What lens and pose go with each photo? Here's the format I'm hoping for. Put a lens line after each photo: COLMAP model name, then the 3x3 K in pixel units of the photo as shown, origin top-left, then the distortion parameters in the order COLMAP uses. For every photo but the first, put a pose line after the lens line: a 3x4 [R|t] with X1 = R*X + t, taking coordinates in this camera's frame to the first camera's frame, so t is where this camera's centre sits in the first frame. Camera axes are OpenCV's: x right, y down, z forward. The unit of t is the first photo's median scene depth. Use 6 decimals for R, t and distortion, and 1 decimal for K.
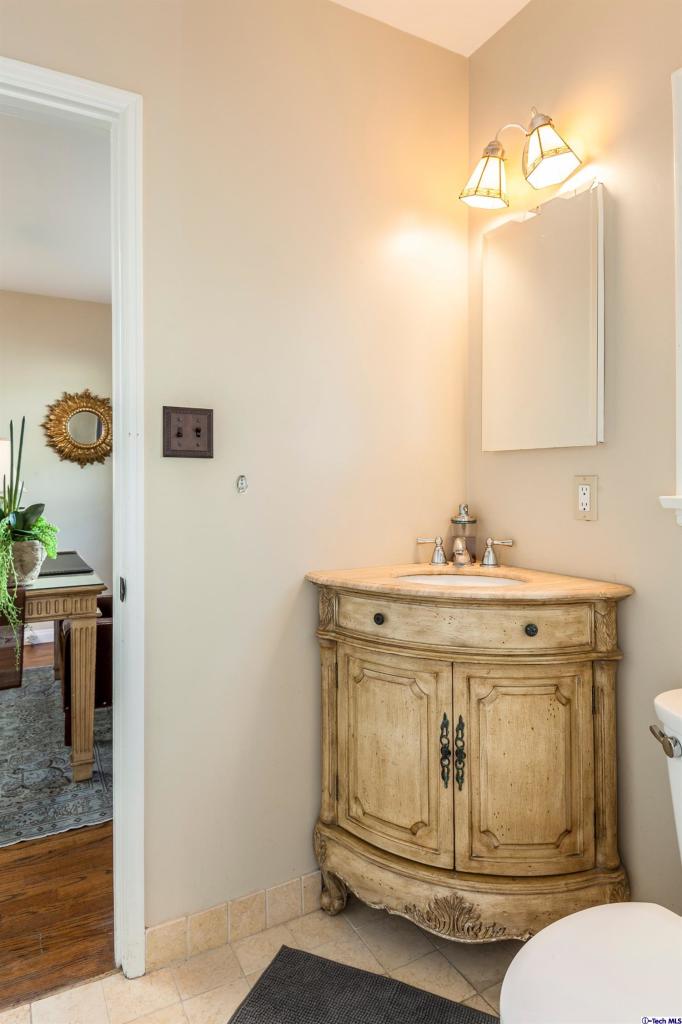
lens RADIAL K [[609.6, 0, 341.4], [0, 609.6, 475.8], [0, 0, 1]] dist [0.026455, -0.026342]
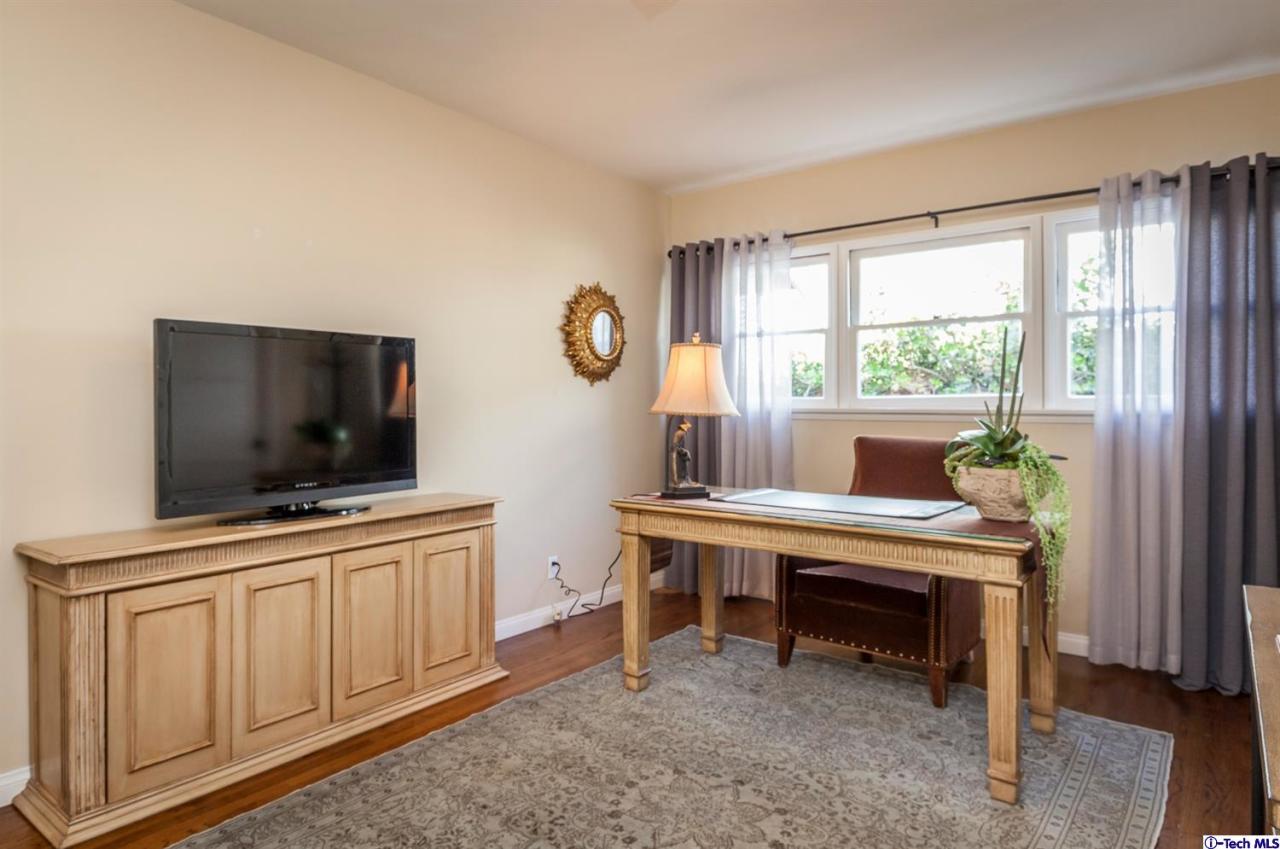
lens RADIAL K [[752.6, 0, 638.8], [0, 752.6, 406.4], [0, 0, 1]] dist [0.001845, 0.000909]
pose [[0.915972, 0.004431, 0.401219, -1.262005], [-0.004502, 0.999990, -0.000764, 0.022240], [-0.401218, -0.001106, 0.915982, 0.206305]]
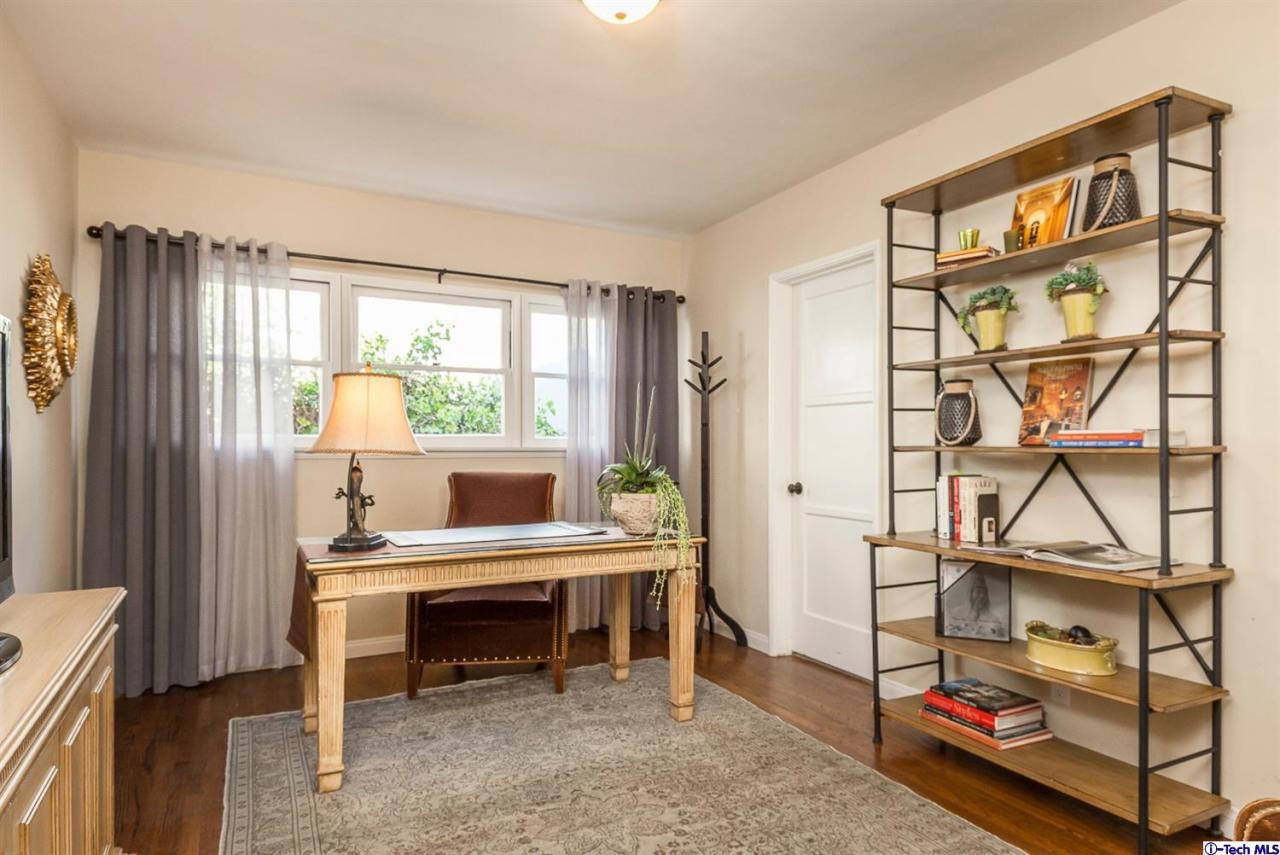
lens RADIAL K [[748.8, 0, 641.3], [0, 748.8, 444.9], [0, 0, 1]] dist [0.004216, 0.001379]
pose [[0.000743, -0.001047, 0.999999, -1.750579], [-0.006531, 0.999978, 0.001051, 0.013971], [-0.999978, -0.006532, 0.000736, 0.868193]]
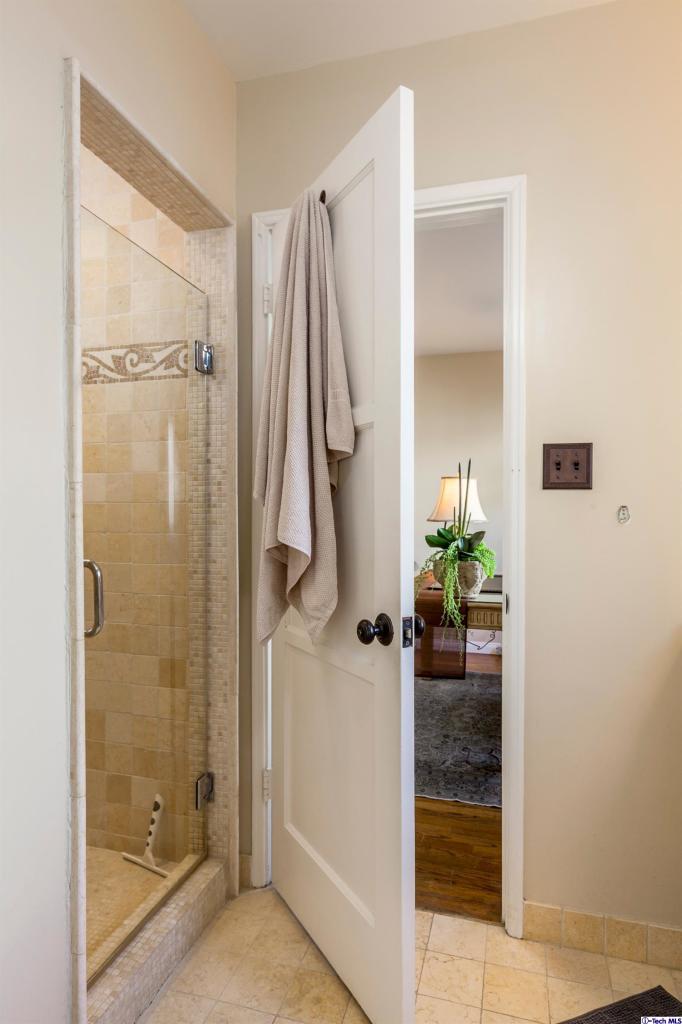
lens RADIAL K [[602.1, 0, 341.0], [0, 602.1, 512.0], [0, 0, 1]] dist [0.001845, 0.000909]
pose [[0.709209, 0.002748, -0.704993, 0.155198], [-0.000846, 0.999995, 0.003047, 0.005223], [0.704997, -0.001564, 0.709208, -0.028626]]
